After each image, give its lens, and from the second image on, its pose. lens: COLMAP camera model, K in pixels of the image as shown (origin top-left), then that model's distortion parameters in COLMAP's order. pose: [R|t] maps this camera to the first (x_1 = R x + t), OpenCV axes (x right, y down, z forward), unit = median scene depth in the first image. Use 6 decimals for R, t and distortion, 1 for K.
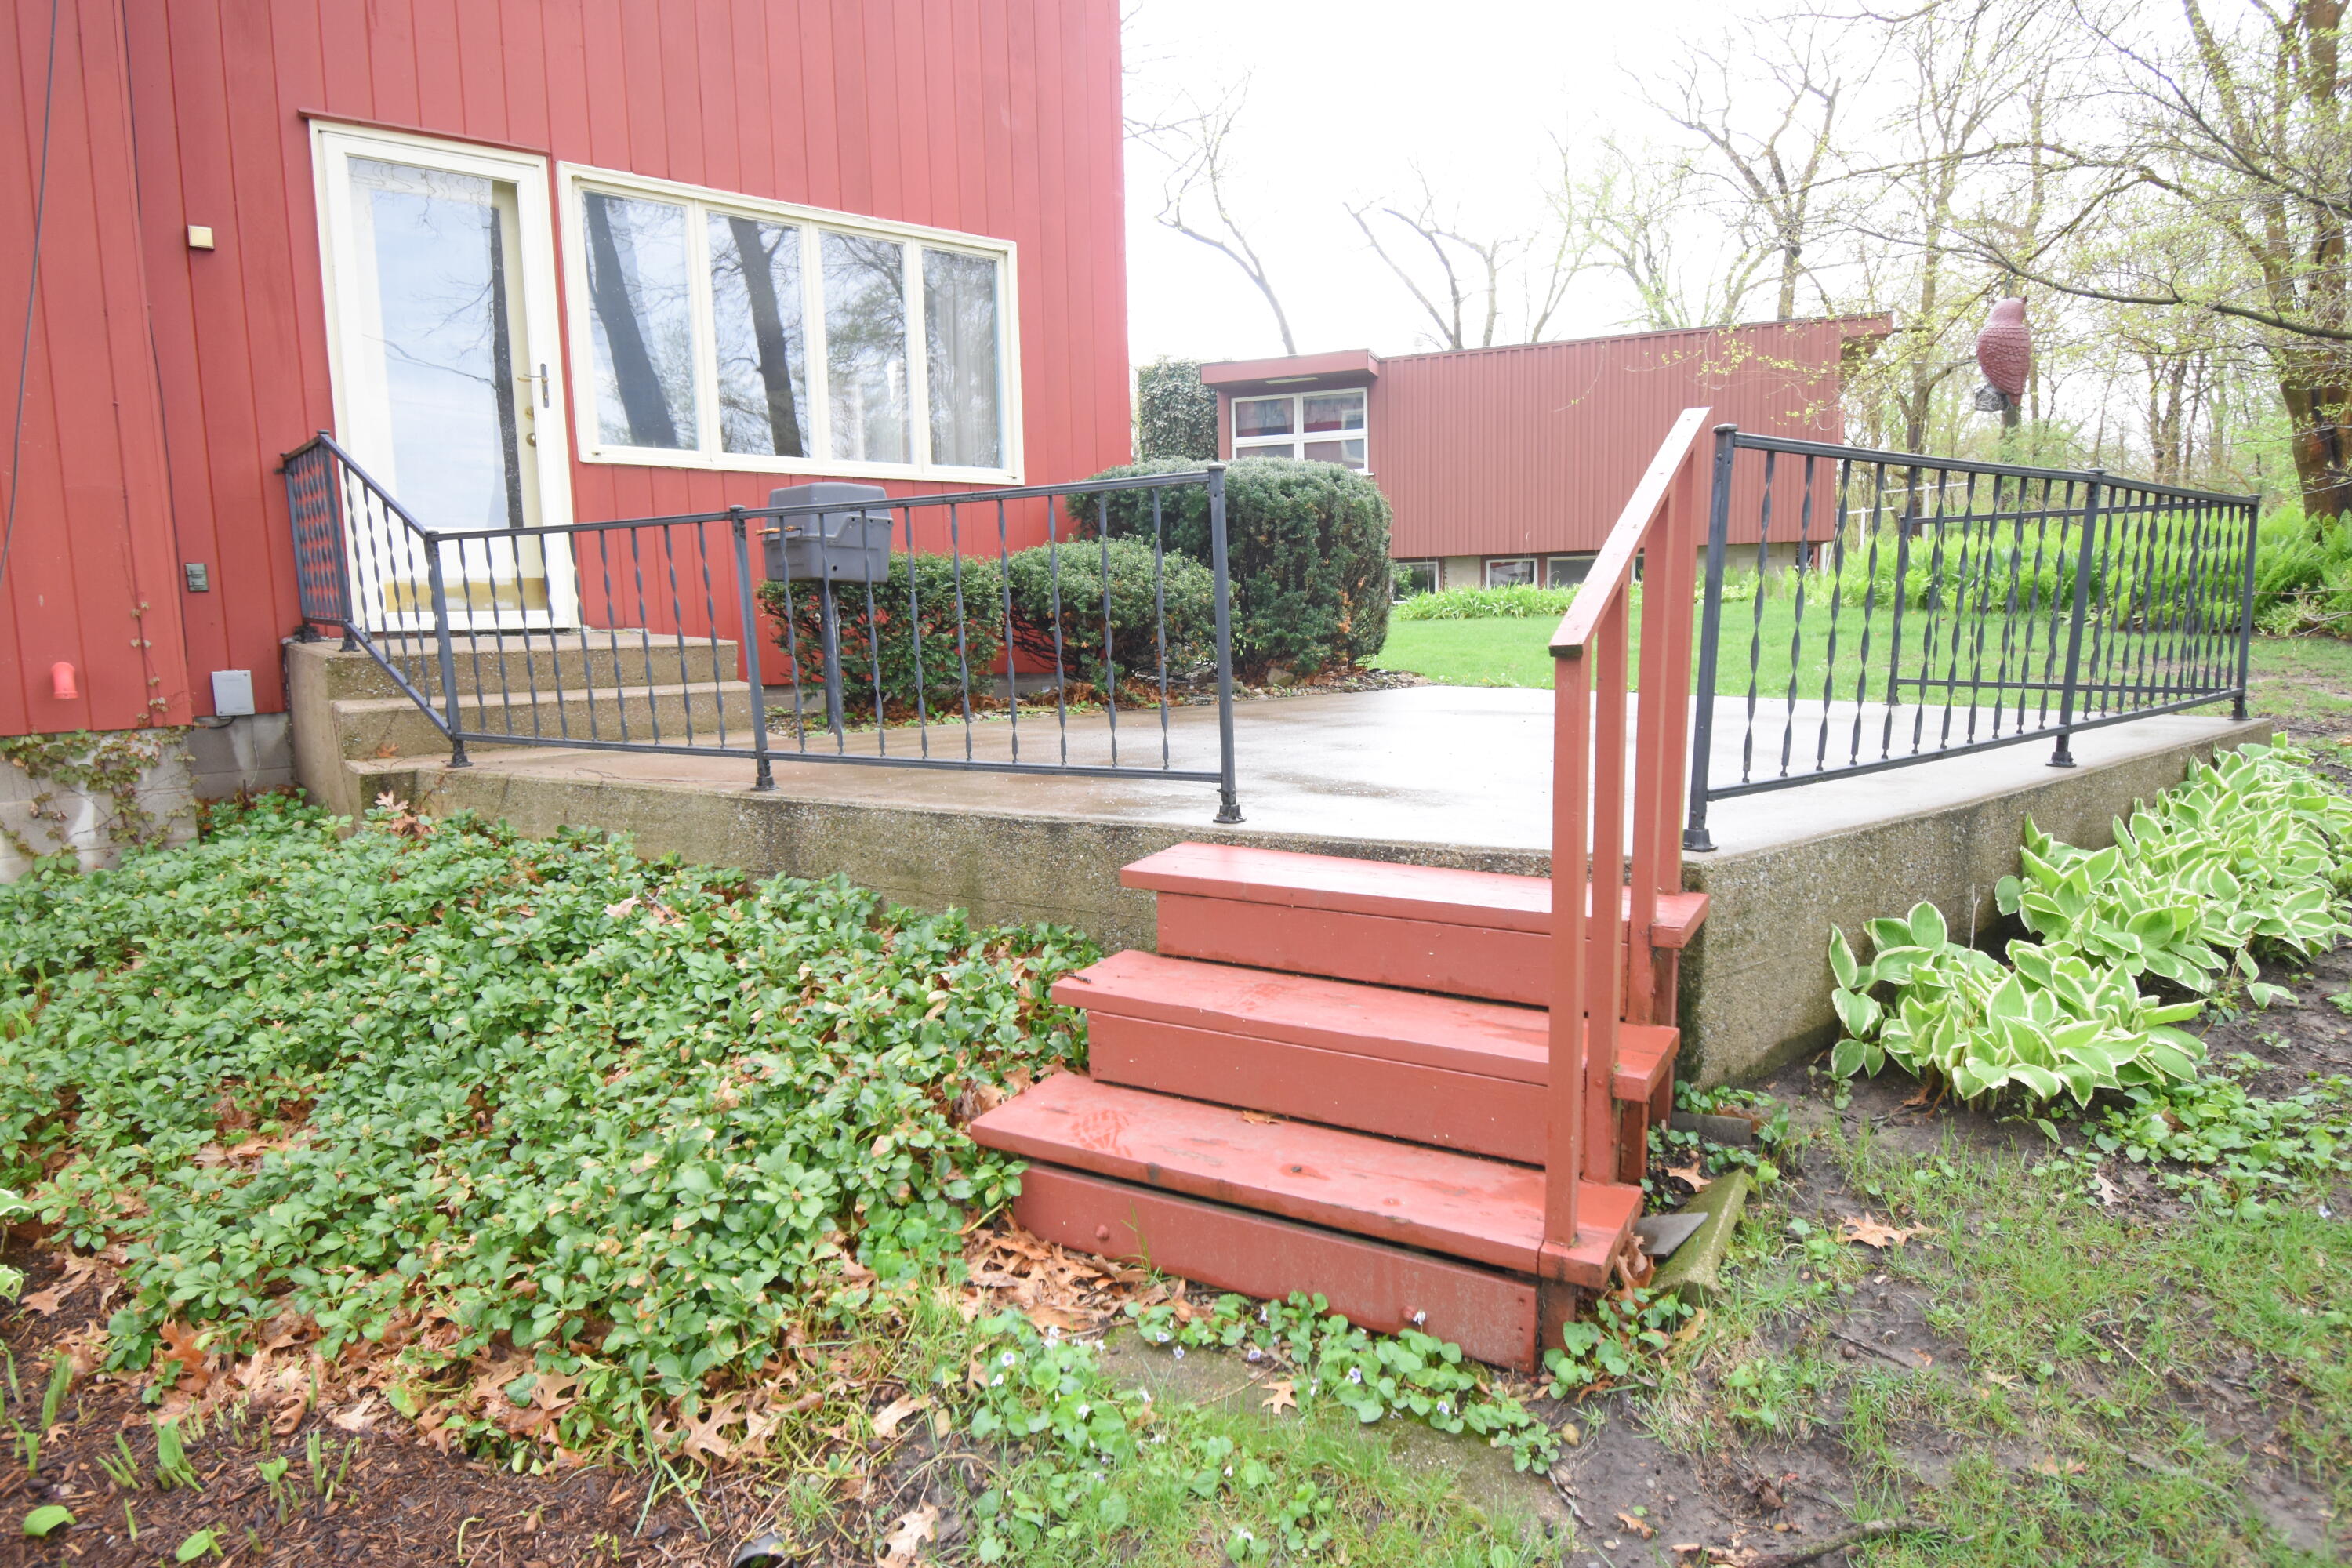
lens RADIAL K [[1316.2, 0, 1176.0], [0, 1316.2, 784.0], [0, 0, 1]] dist [0.012067, -0.029567]
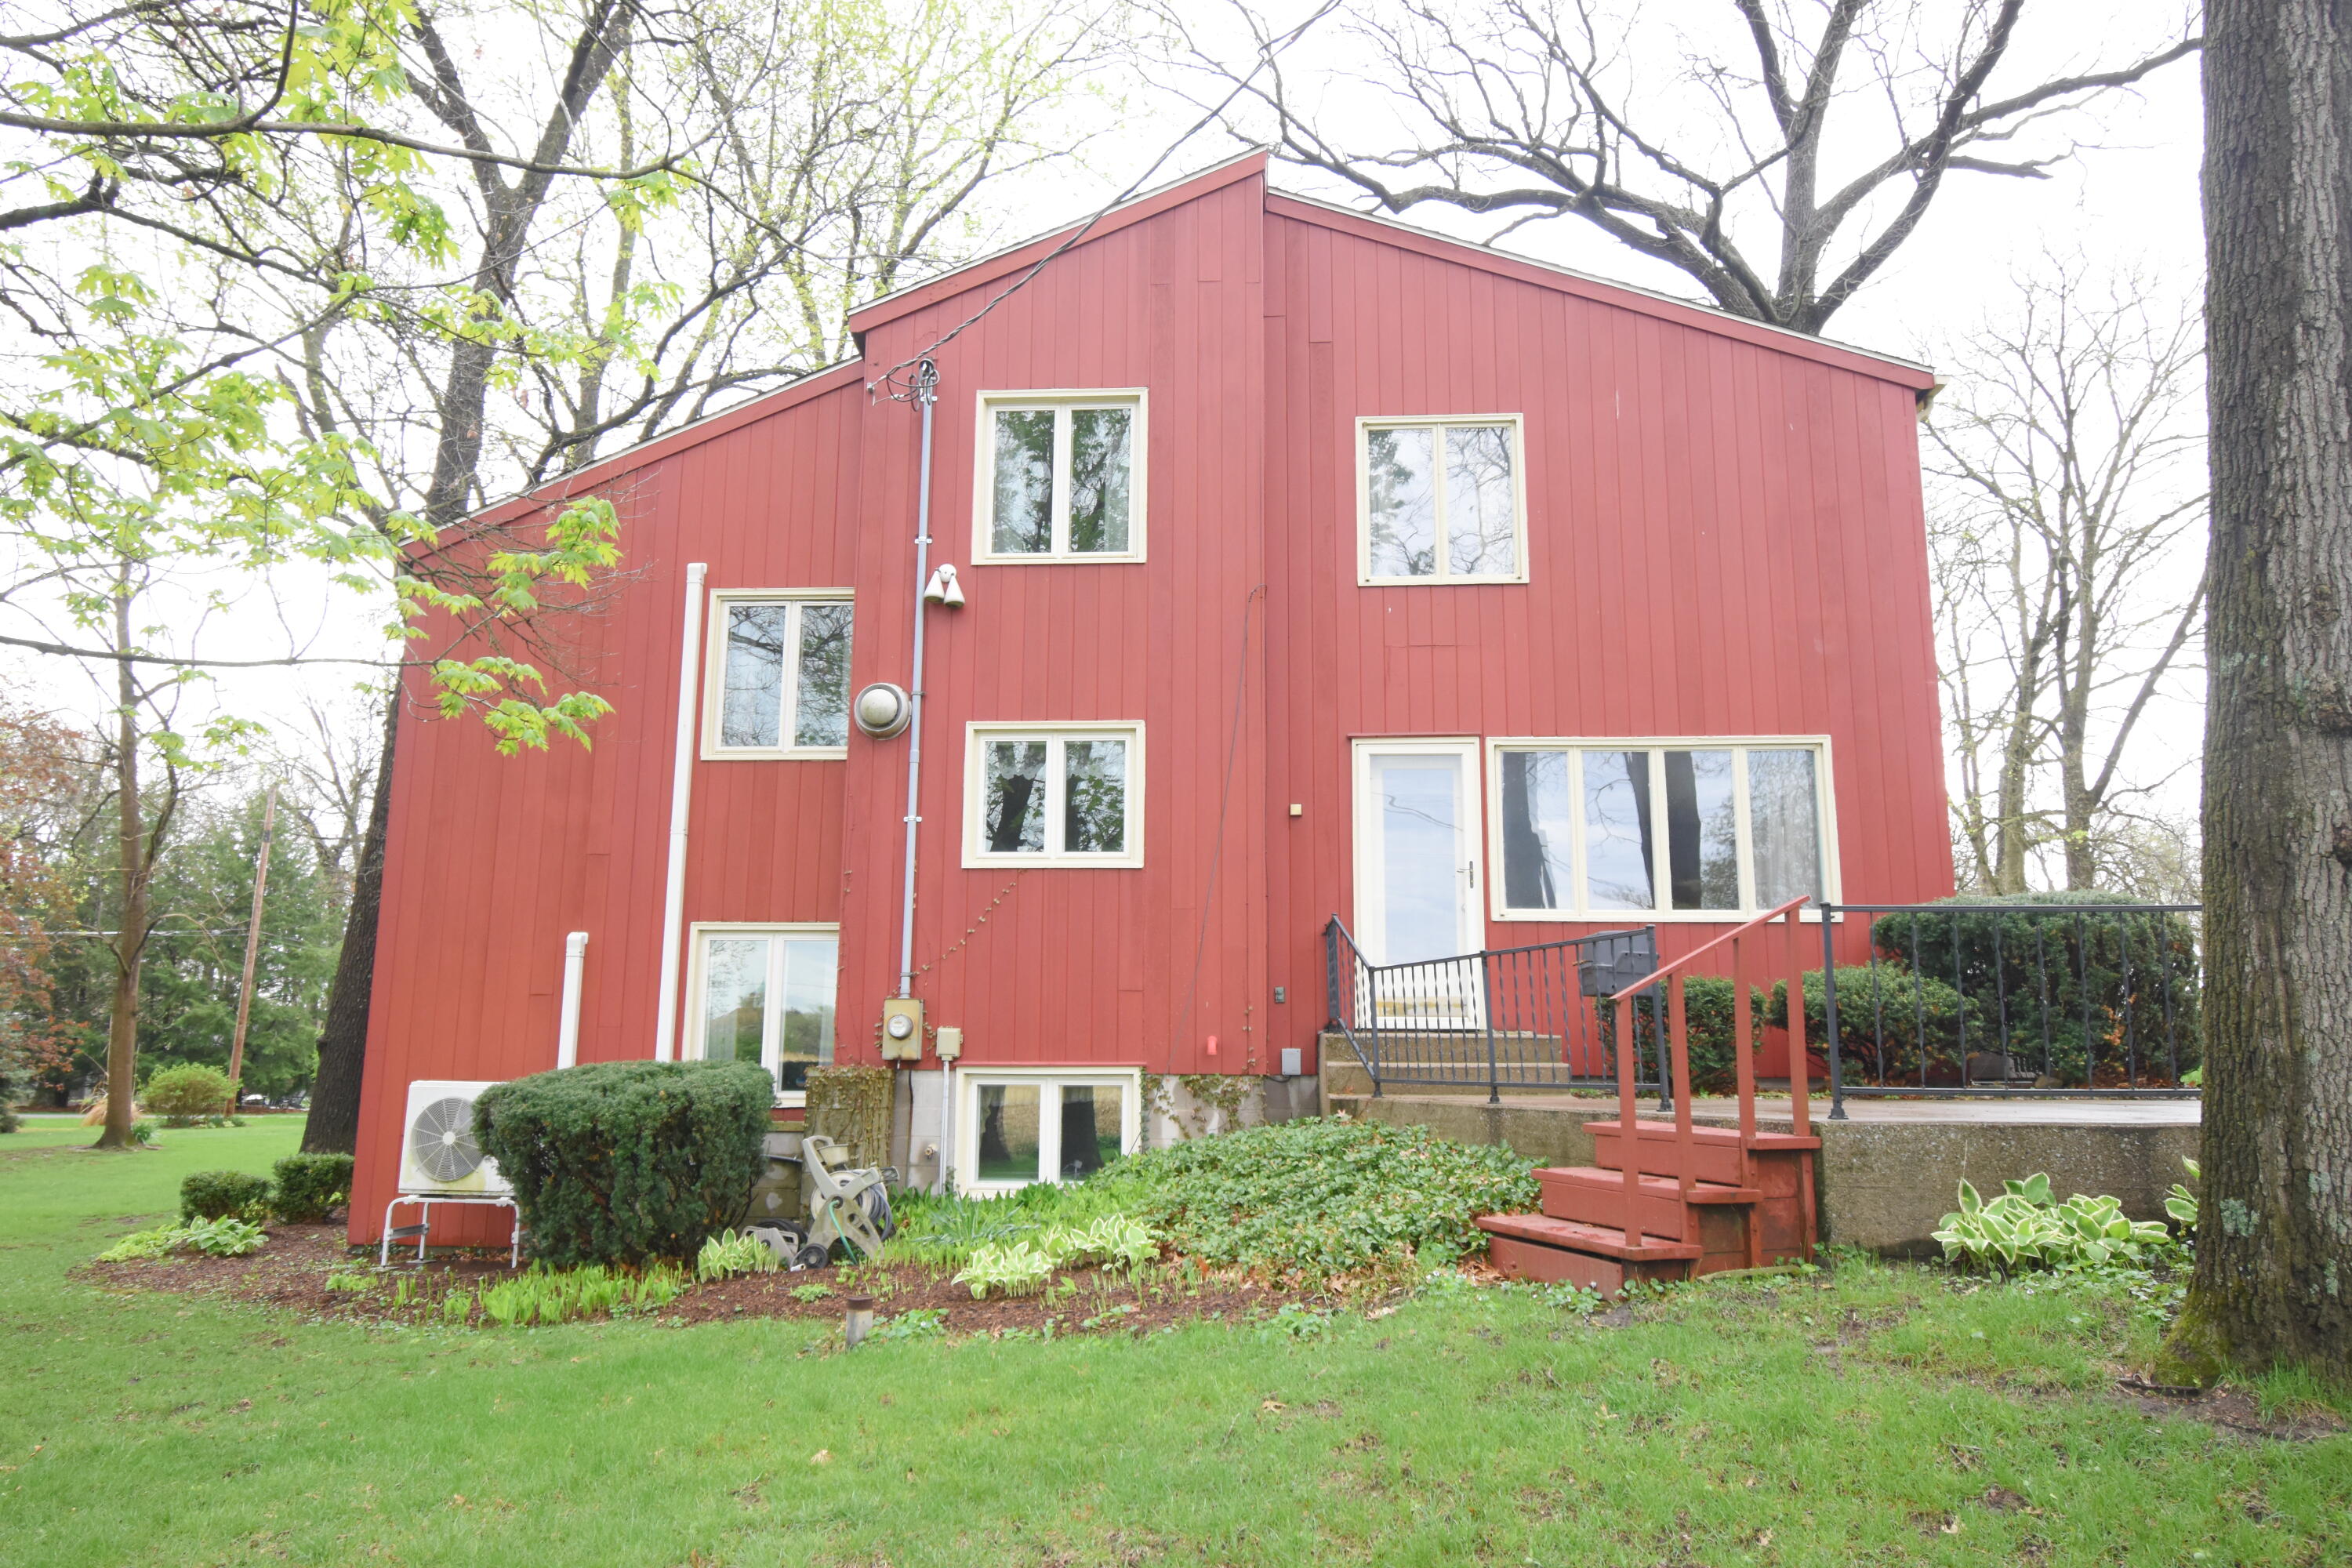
lens RADIAL K [[1528.6, 0, 1176.0], [0, 1528.6, 784.0], [0, 0, 1]] dist [0.000602, -0.000049]
pose [[0.730333, -0.099627, -0.675787, 0.600814], [-0.111940, 0.958478, -0.262278, 0.132299], [0.673857, 0.267198, 0.688855, -0.618740]]
